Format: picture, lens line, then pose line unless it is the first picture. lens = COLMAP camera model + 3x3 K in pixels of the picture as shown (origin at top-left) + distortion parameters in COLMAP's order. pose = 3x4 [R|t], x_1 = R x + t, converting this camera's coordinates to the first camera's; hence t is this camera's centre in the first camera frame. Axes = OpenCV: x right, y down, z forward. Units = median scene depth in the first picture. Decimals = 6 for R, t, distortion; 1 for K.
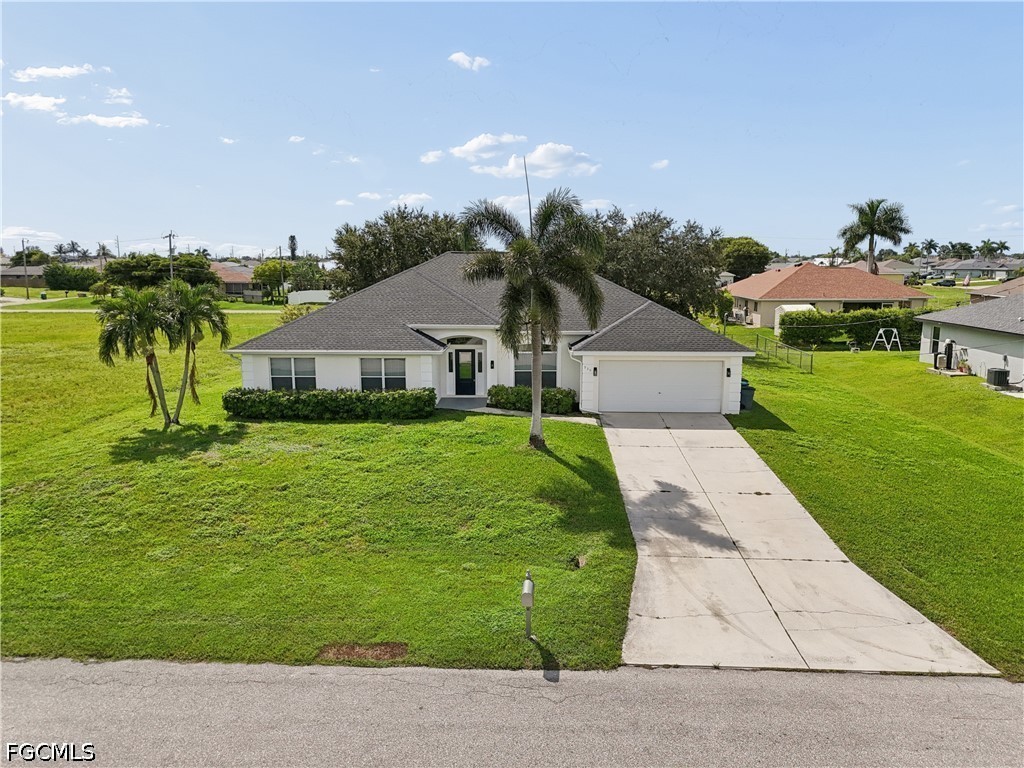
lens RADIAL K [[754.0, 0, 508.9], [0, 754.0, 386.7], [0, 0, 1]] dist [0.053251, -0.044720]
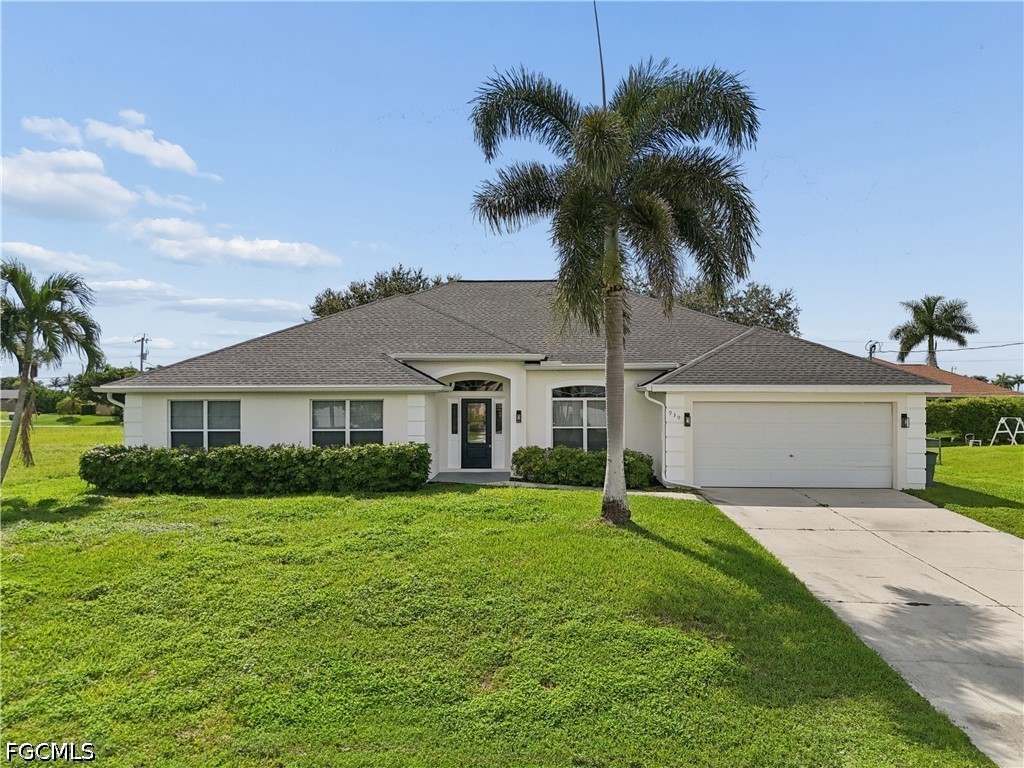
lens RADIAL K [[764.8, 0, 510.2], [0, 764.8, 389.7], [0, 0, 1]] dist [0.044170, -0.041026]
pose [[0.999996, 0.002467, -0.001261, -0.031817], [-0.002652, 0.984033, -0.177964, 0.071149], [0.000801, 0.177967, 0.984036, 0.387143]]
